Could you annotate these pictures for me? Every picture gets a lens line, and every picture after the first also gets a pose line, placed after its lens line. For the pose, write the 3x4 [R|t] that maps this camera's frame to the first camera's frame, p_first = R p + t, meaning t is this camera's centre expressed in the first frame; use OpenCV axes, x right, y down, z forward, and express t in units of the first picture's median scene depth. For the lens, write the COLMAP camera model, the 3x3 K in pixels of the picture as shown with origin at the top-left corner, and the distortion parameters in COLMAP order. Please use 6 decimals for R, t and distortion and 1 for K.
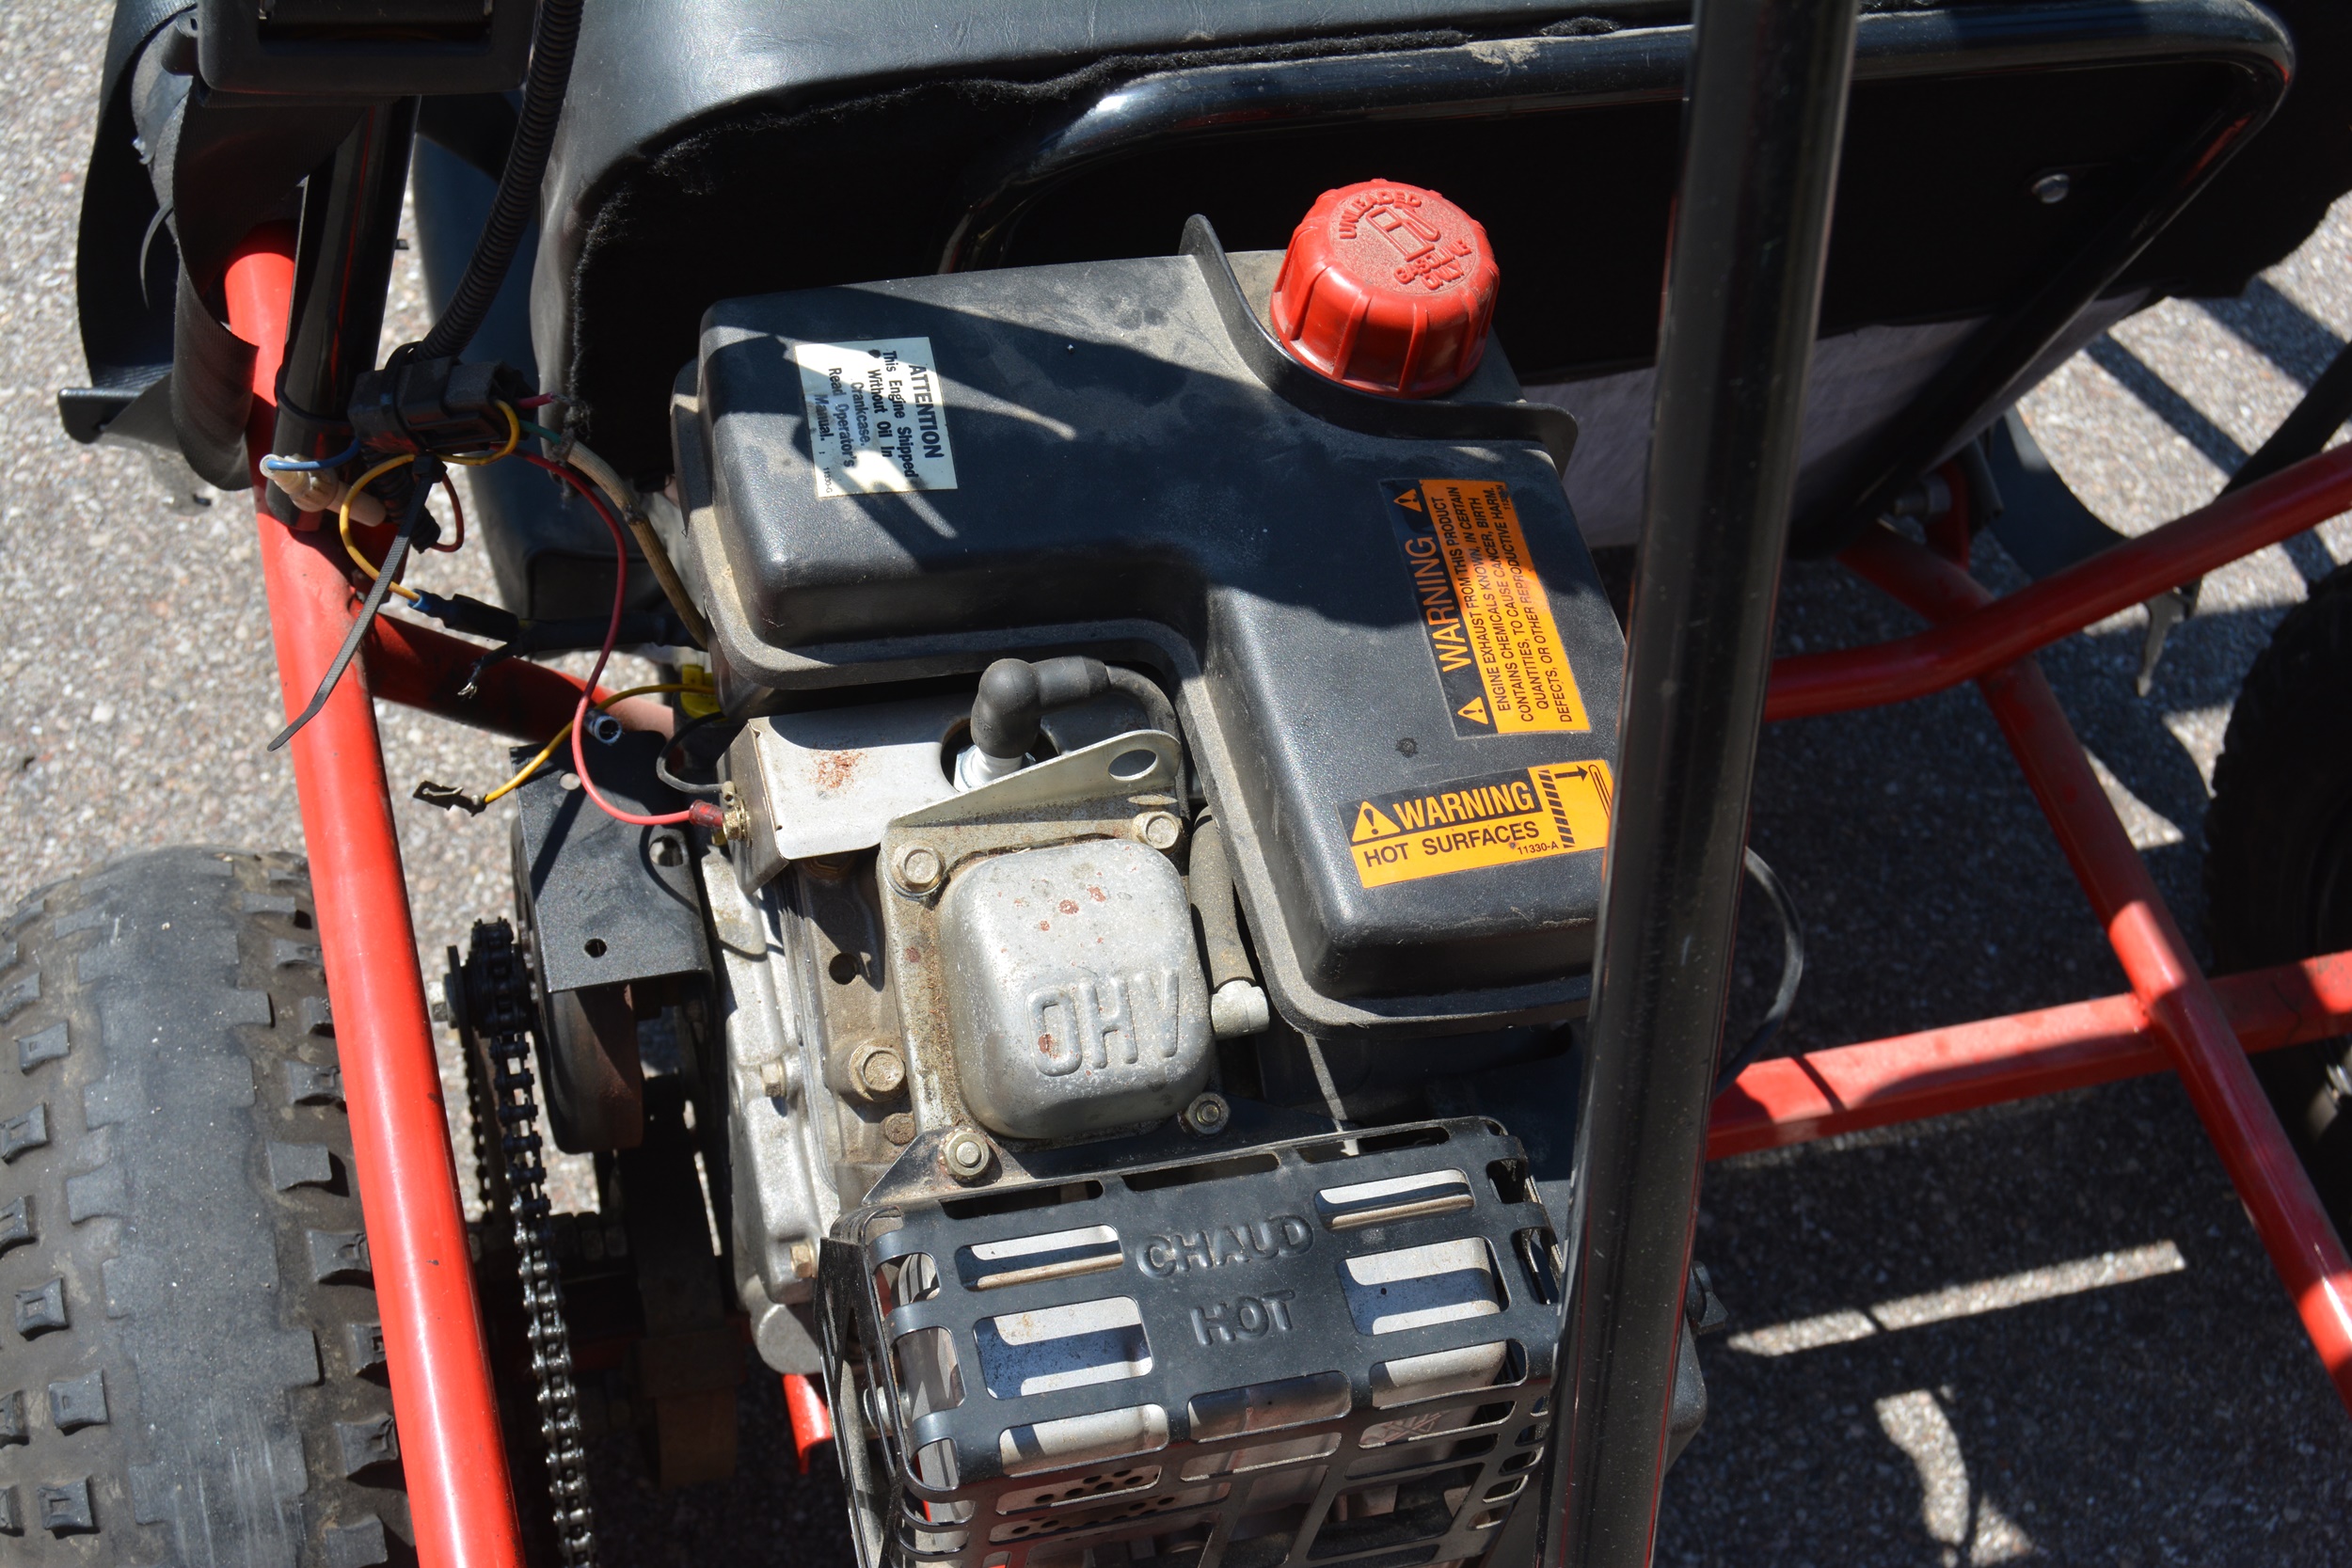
lens RADIAL K [[3119.8, 0, 1176.0], [0, 3119.8, 784.0], [0, 0, 1]] dist [-0.083886, 0.077734]
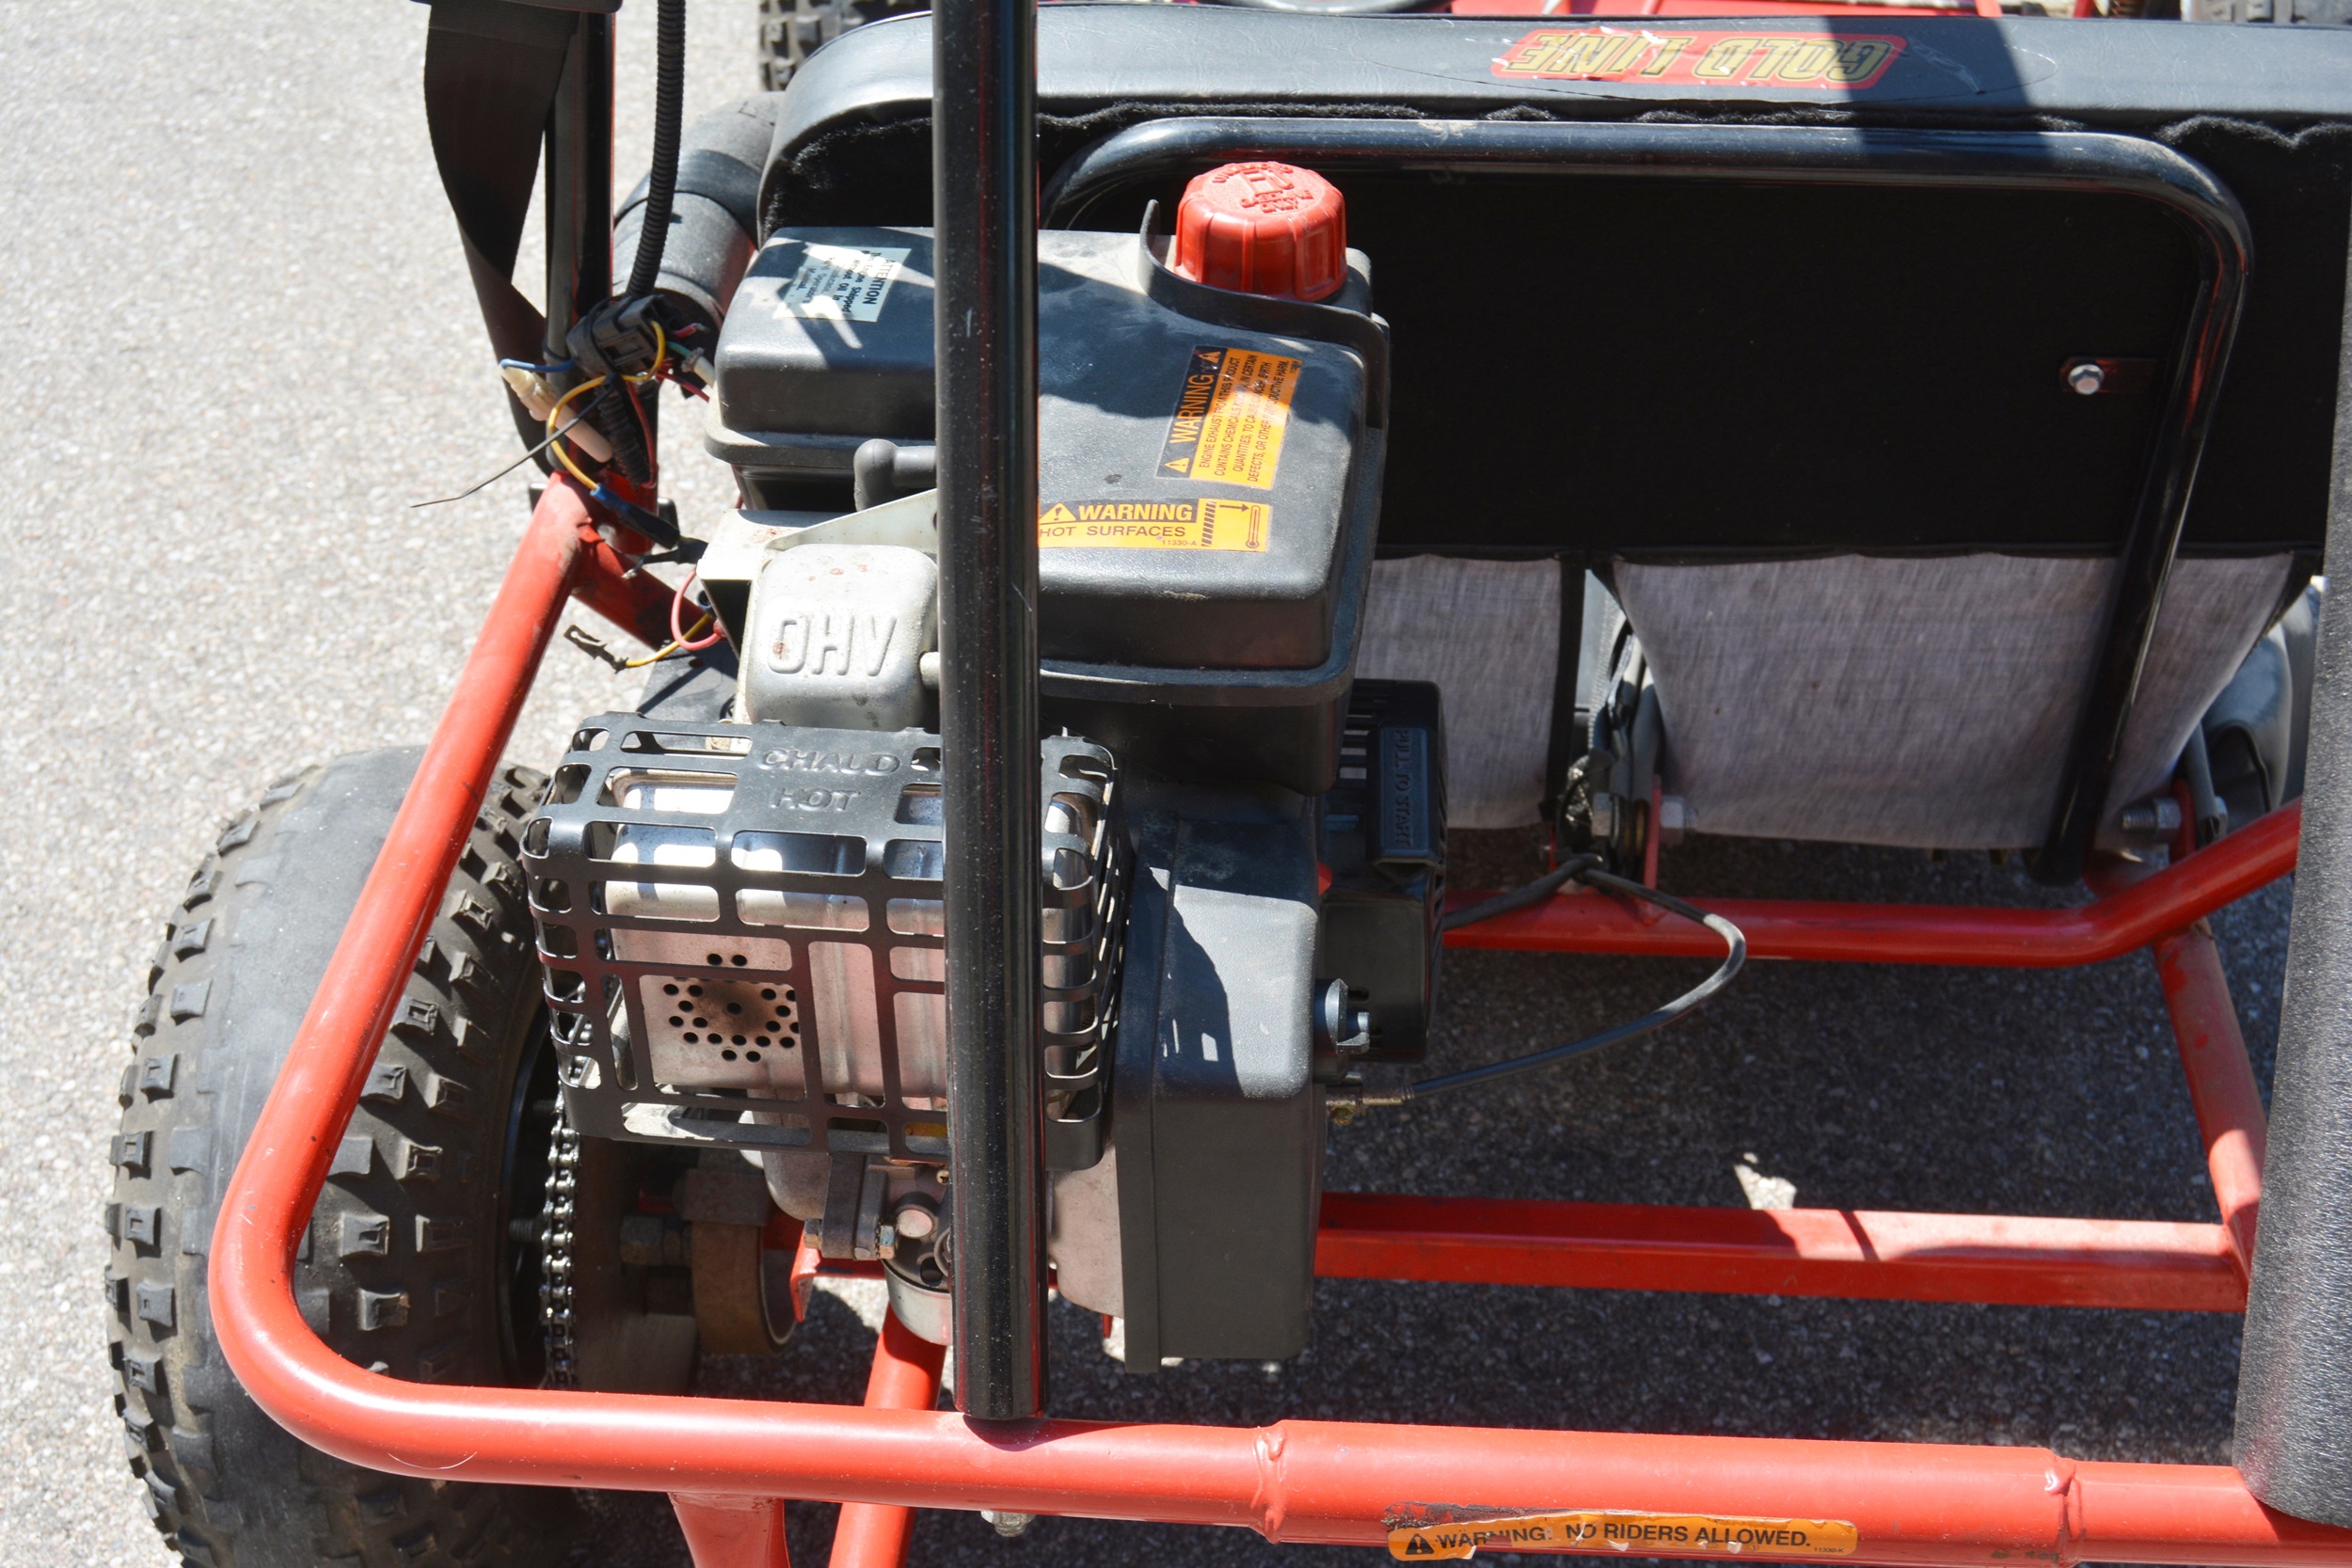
lens RADIAL K [[3178.2, 0, 1176.0], [0, 3178.2, 784.0], [0, 0, 1]] dist [-0.089368, 0.060538]
pose [[0.918484, 0.072609, -0.388734, 0.545891], [-0.199485, 0.933837, -0.296909, 0.431992], [0.341456, 0.350253, 0.872199, -0.056618]]
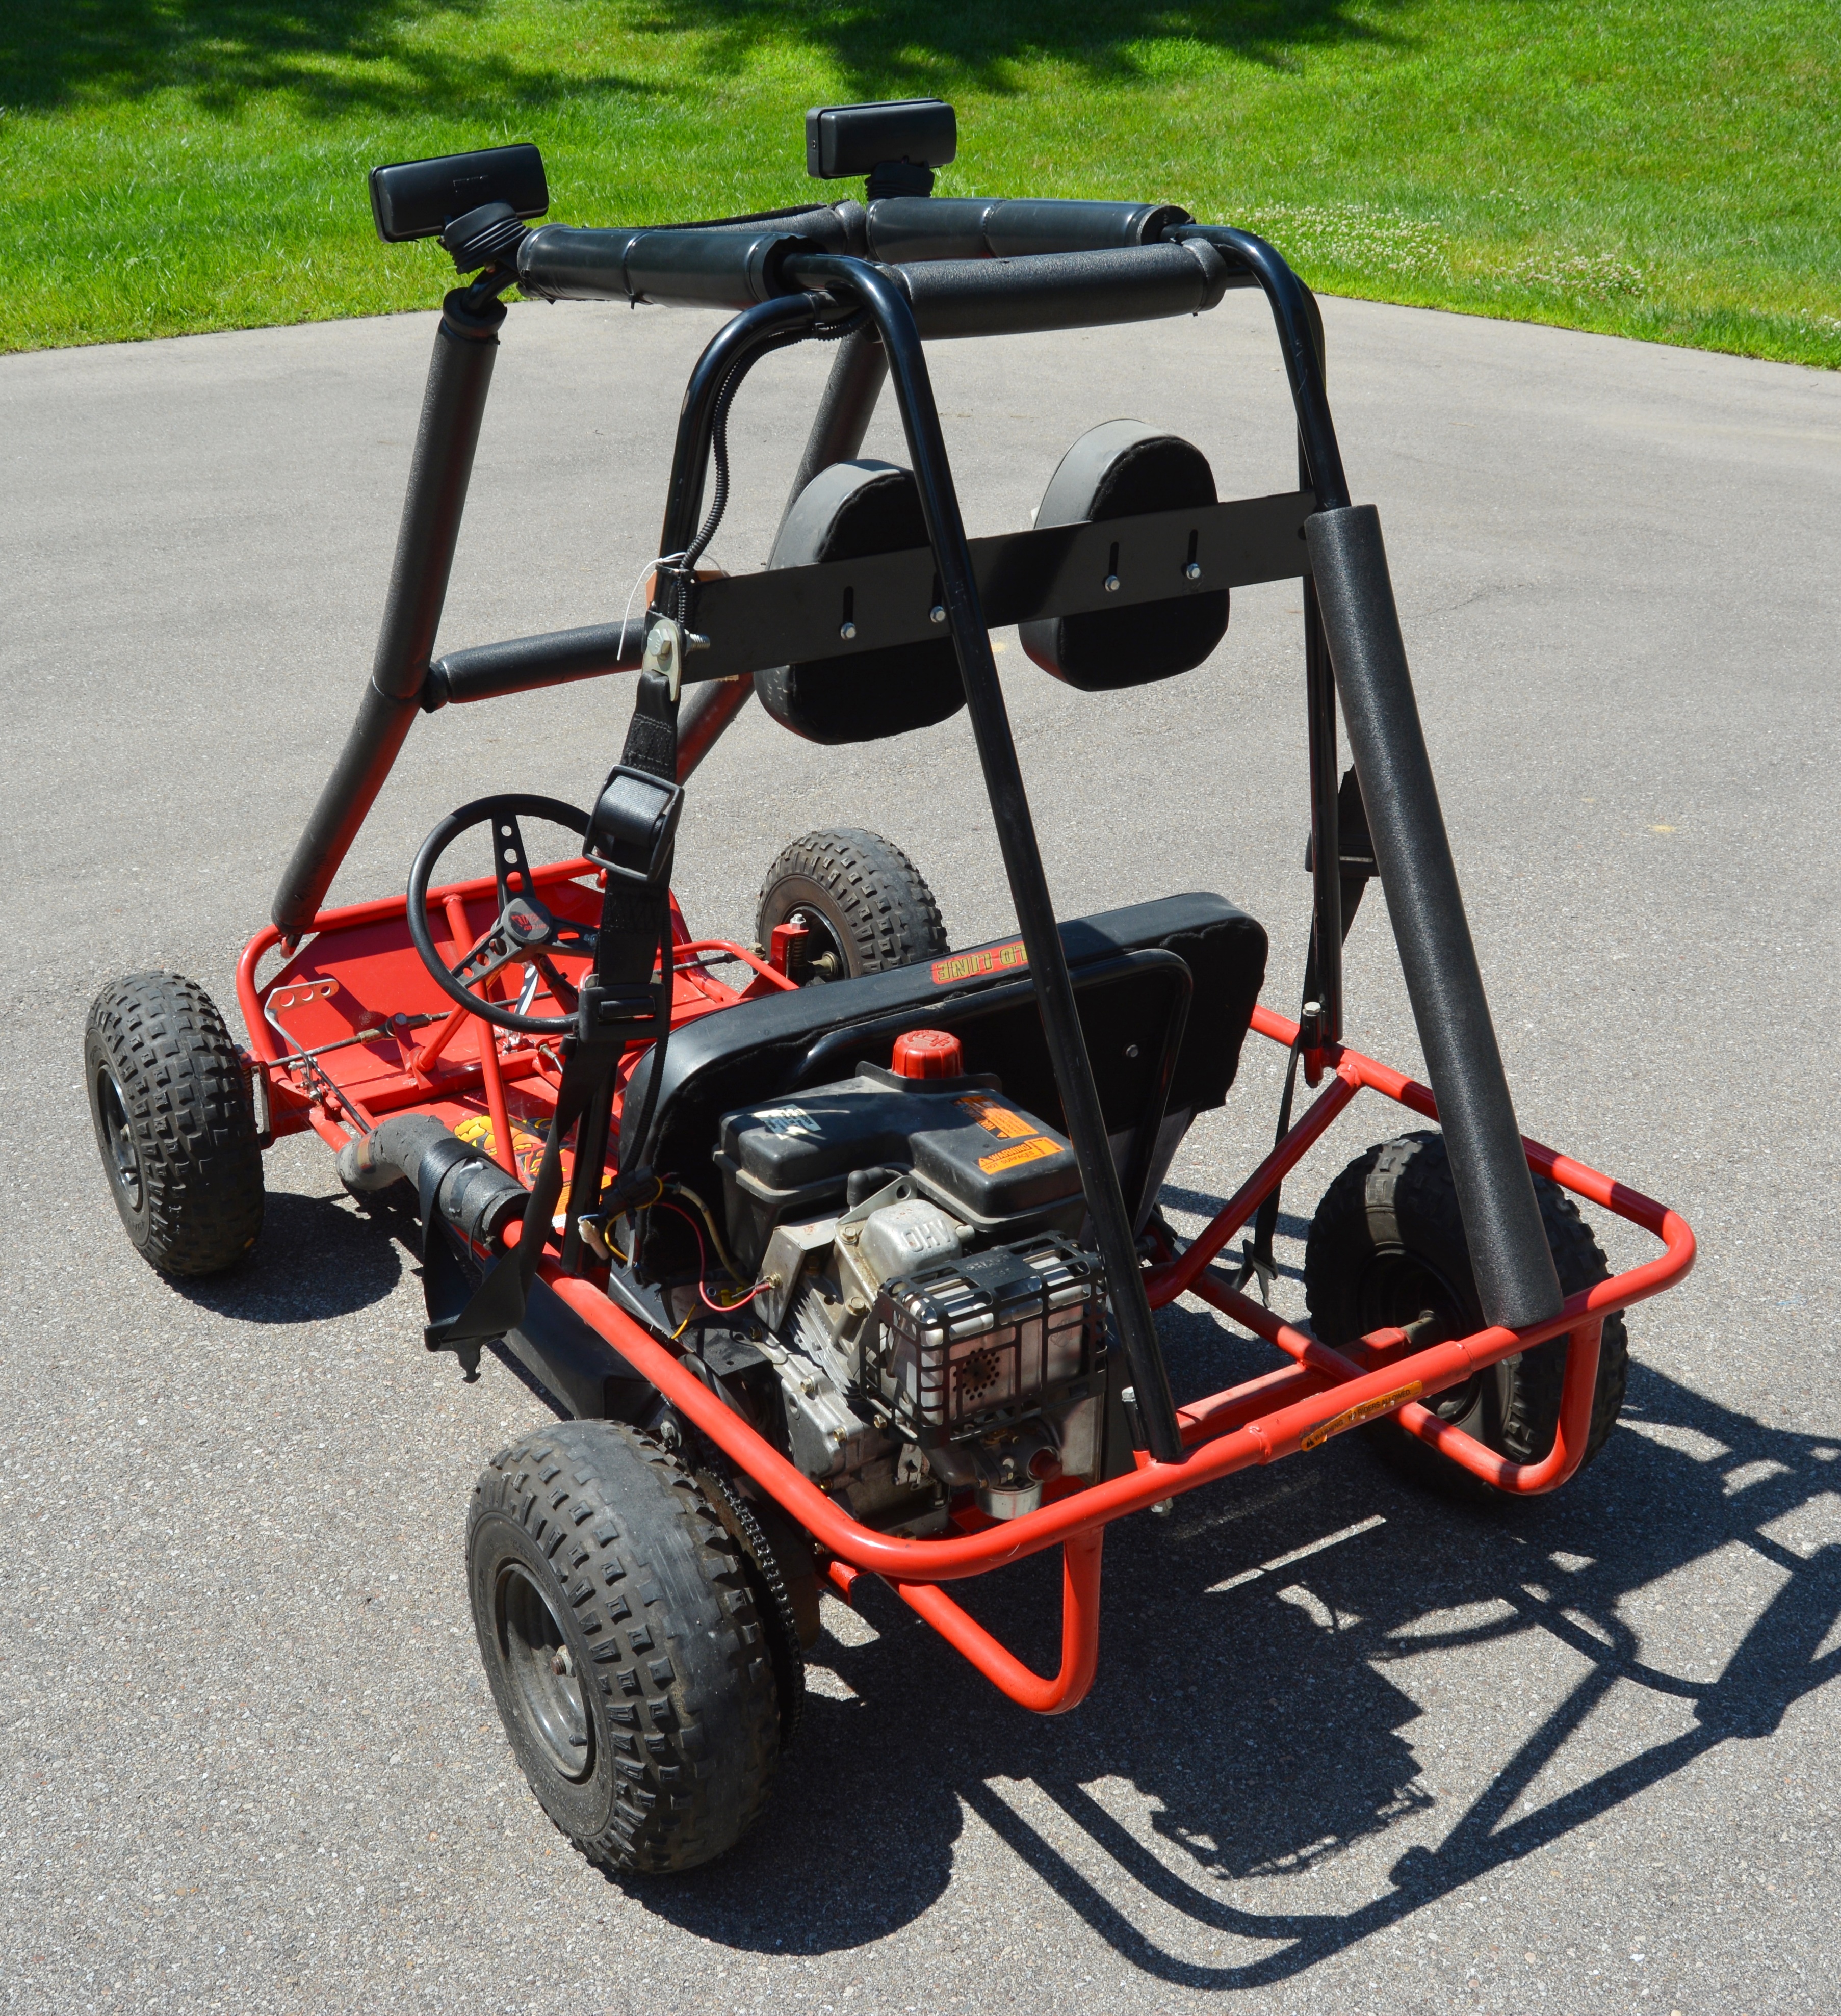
lens RADIAL K [[2564.7, 0, 920.5], [0, 2564.7, 1008.0], [0, 0, 1]] dist [-0.006982, -0.016000]
pose [[0.942550, -0.251946, 0.219370, -0.476552], [0.328502, 0.818366, -0.471554, 0.980692], [-0.060719, 0.516526, 0.854116, -1.176968]]
